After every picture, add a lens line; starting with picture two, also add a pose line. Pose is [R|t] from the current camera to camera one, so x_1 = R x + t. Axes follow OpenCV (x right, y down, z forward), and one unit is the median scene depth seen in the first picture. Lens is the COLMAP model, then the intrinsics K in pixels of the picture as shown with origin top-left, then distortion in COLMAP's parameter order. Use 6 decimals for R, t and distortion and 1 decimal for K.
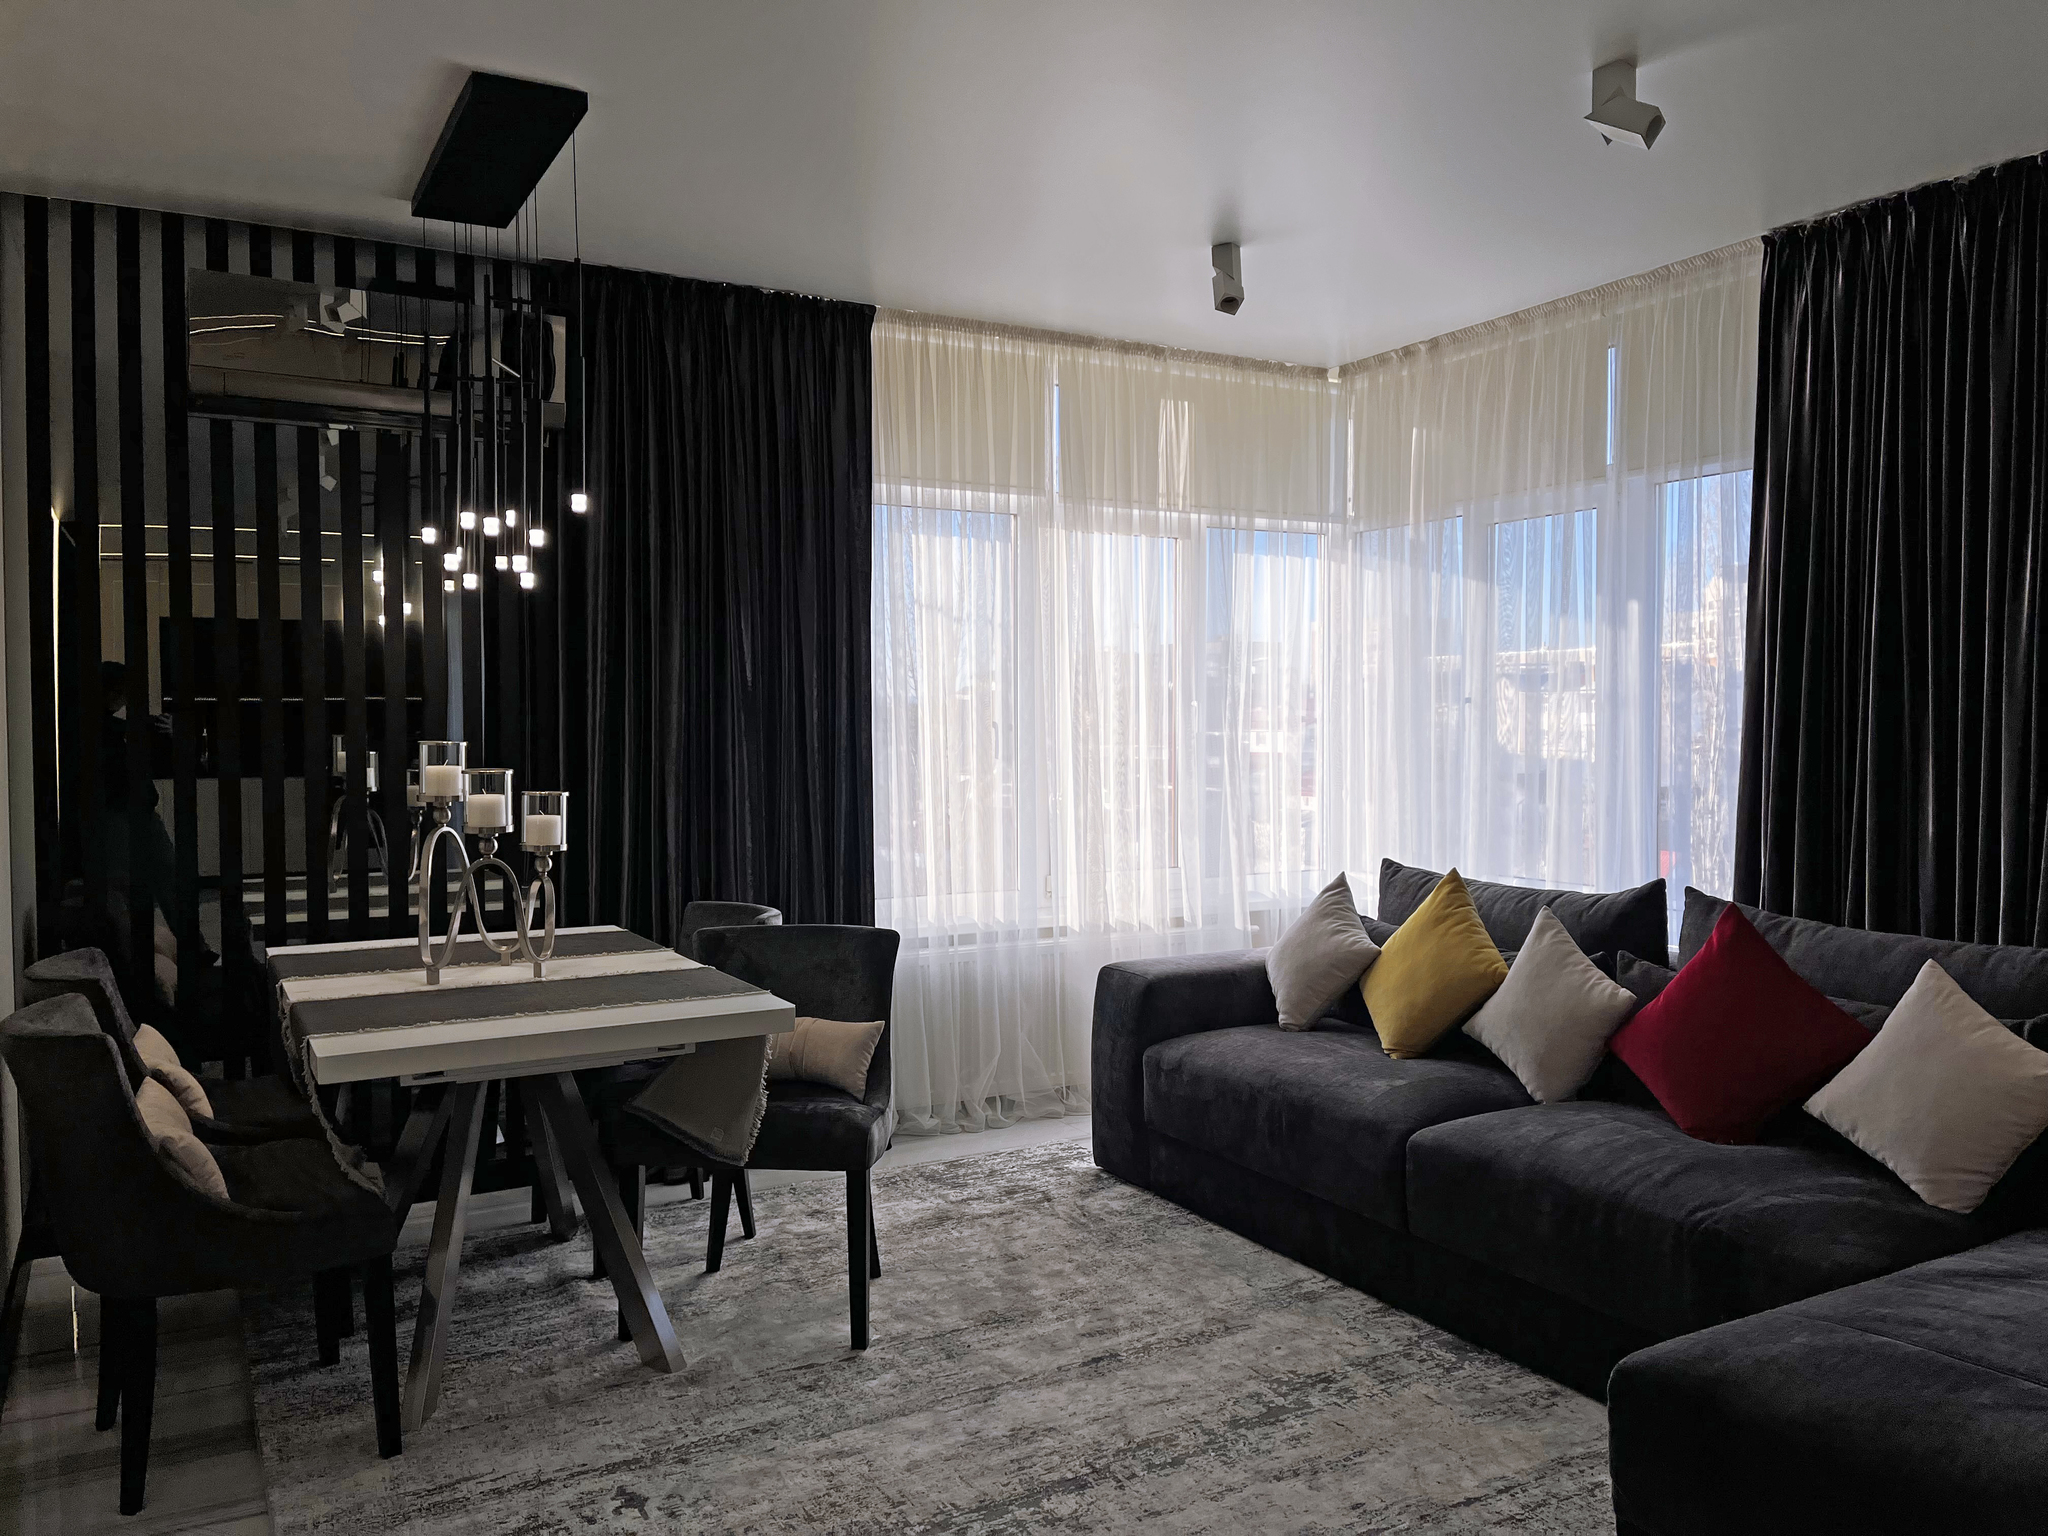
lens RADIAL K [[1596.6, 0, 1040.3], [0, 1596.6, 743.7], [0, 0, 1]] dist [0.063014, -0.068675]
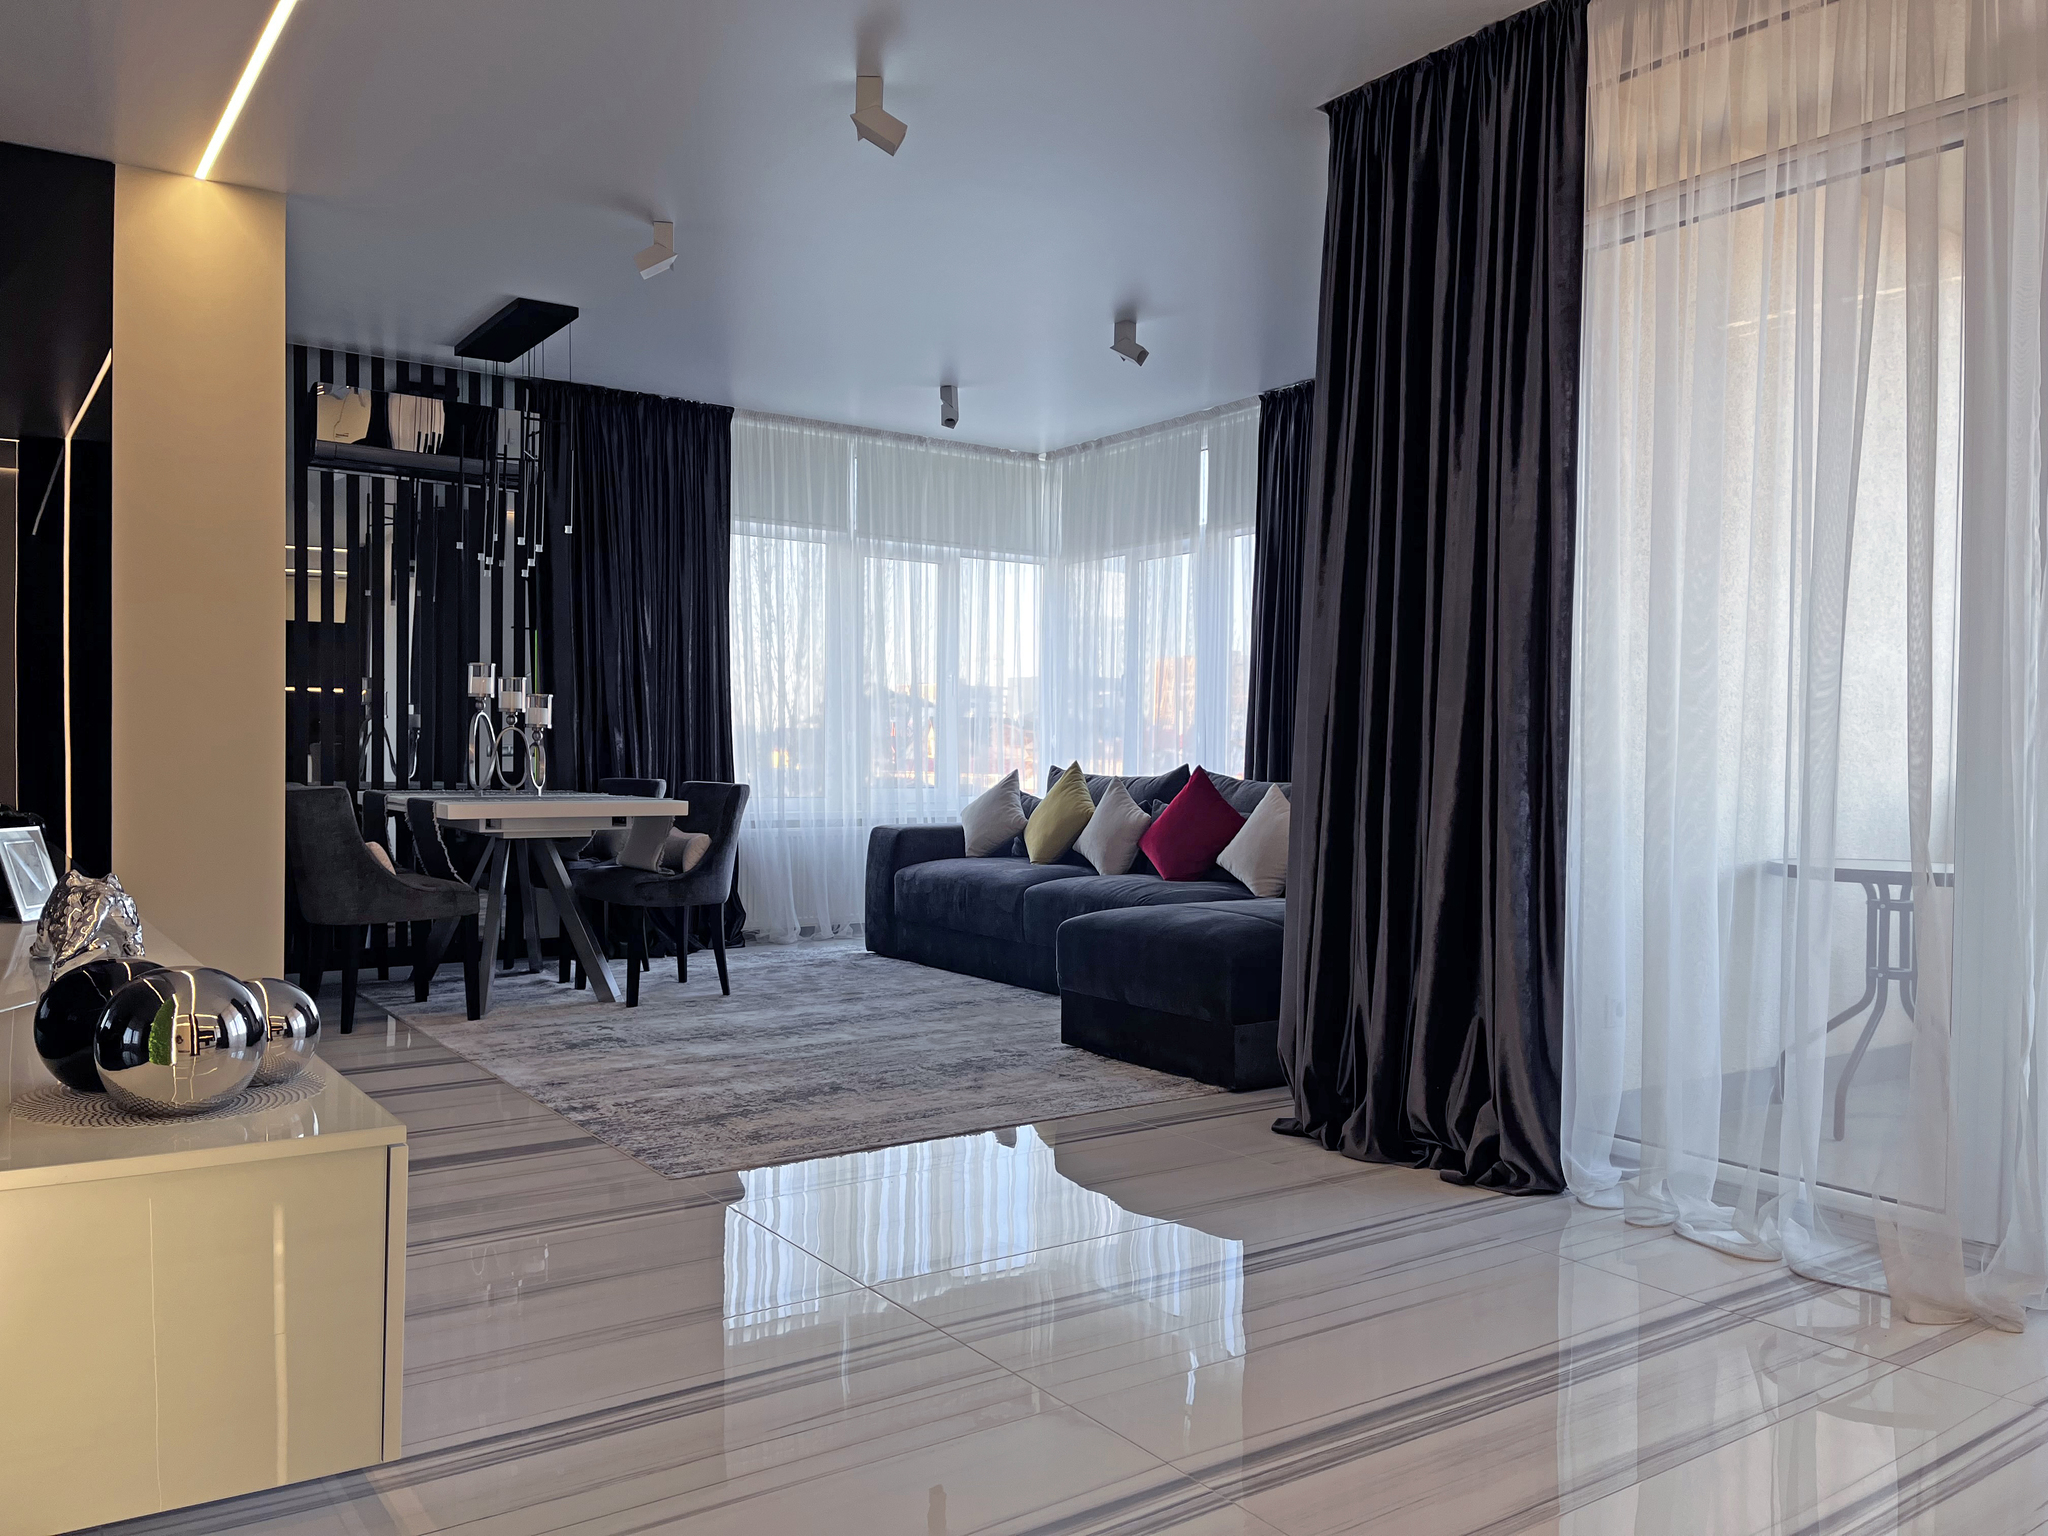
lens RADIAL K [[1596.6, 0, 1047.7], [0, 1596.6, 782.9], [0, 0, 1]] dist [0.063014, -0.068675]
pose [[0.995241, 0.013810, 0.096461, 0.066222], [-0.014090, 0.999898, 0.002221, 0.100861], [-0.096421, -0.003570, 0.995334, -0.699074]]
